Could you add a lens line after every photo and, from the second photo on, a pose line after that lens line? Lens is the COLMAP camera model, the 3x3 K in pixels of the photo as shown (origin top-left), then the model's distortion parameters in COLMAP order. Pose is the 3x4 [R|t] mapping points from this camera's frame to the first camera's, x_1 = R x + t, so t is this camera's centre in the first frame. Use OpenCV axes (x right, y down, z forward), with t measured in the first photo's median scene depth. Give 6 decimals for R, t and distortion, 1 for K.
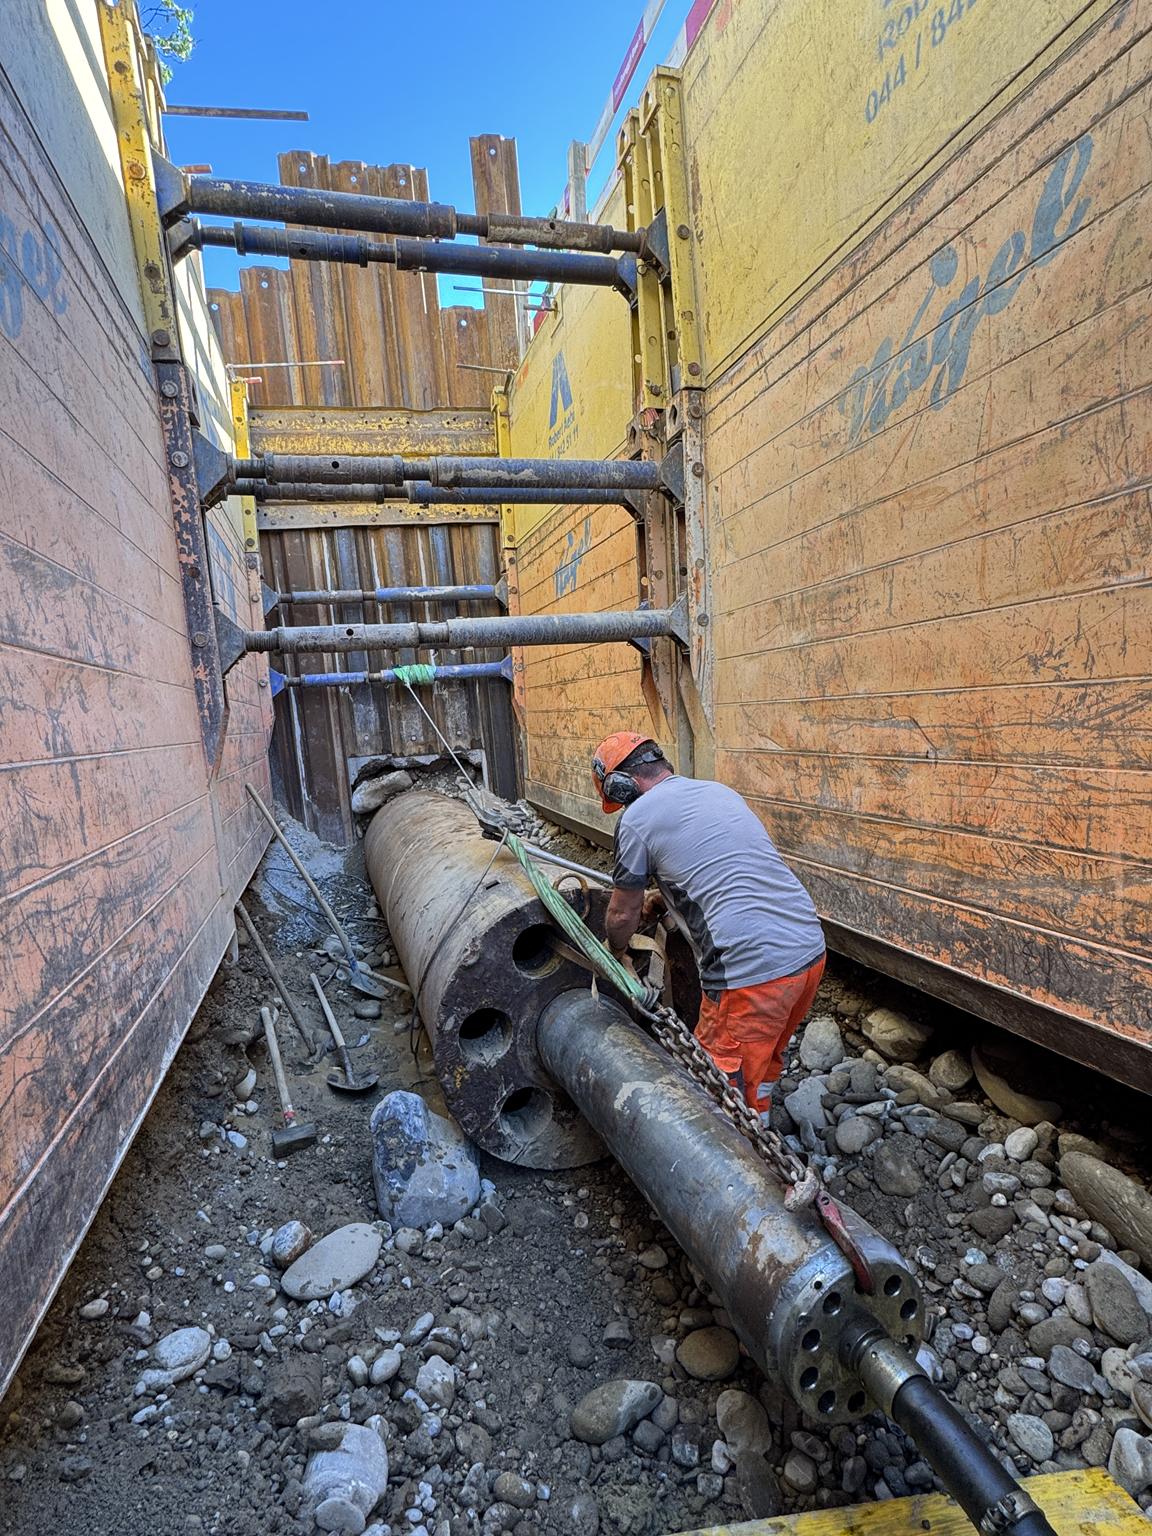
lens RADIAL K [[808.6, 0, 576.0], [0, 808.6, 768.0], [0, 0, 1]] dist [-0.004282, 0.000332]
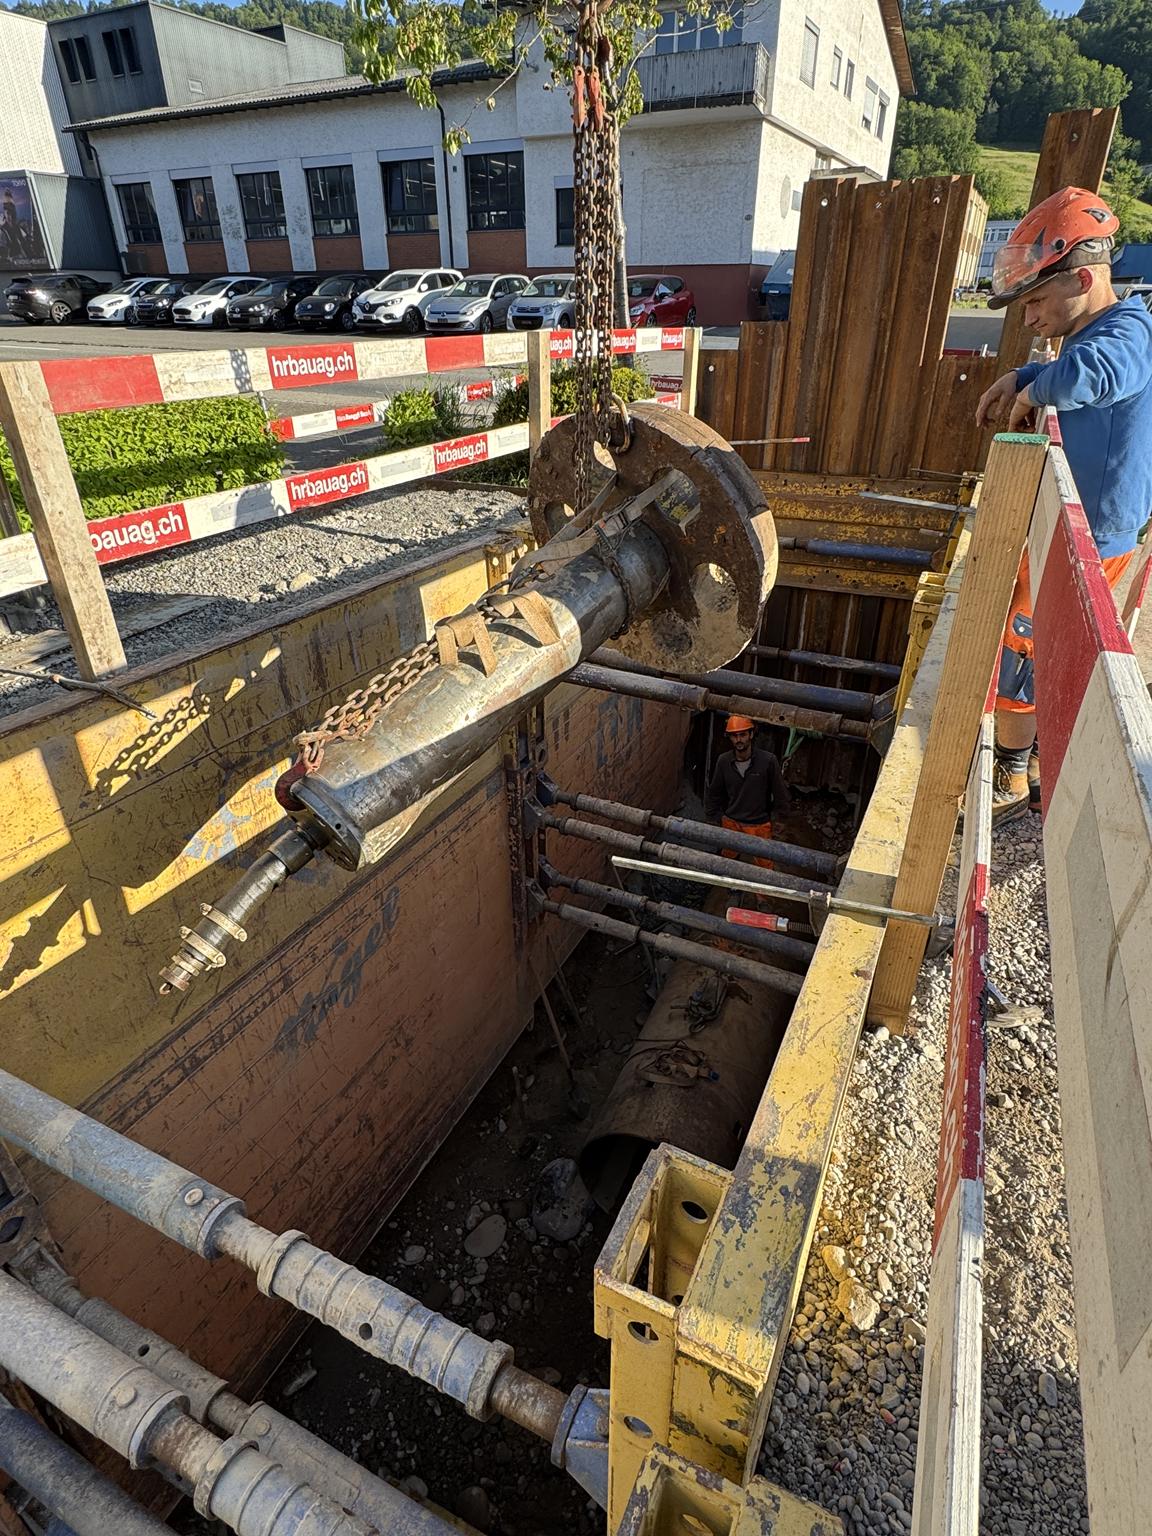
lens RADIAL K [[844.4, 0, 576.0], [0, 844.4, 768.0], [0, 0, 1]] dist [-0.002900, -0.002007]
pose [[0.736028, 0.391543, -0.552229, 0.606151], [-0.112726, 0.875259, 0.470335, -1.518186], [0.667499, -0.283929, 0.688352, -0.096421]]
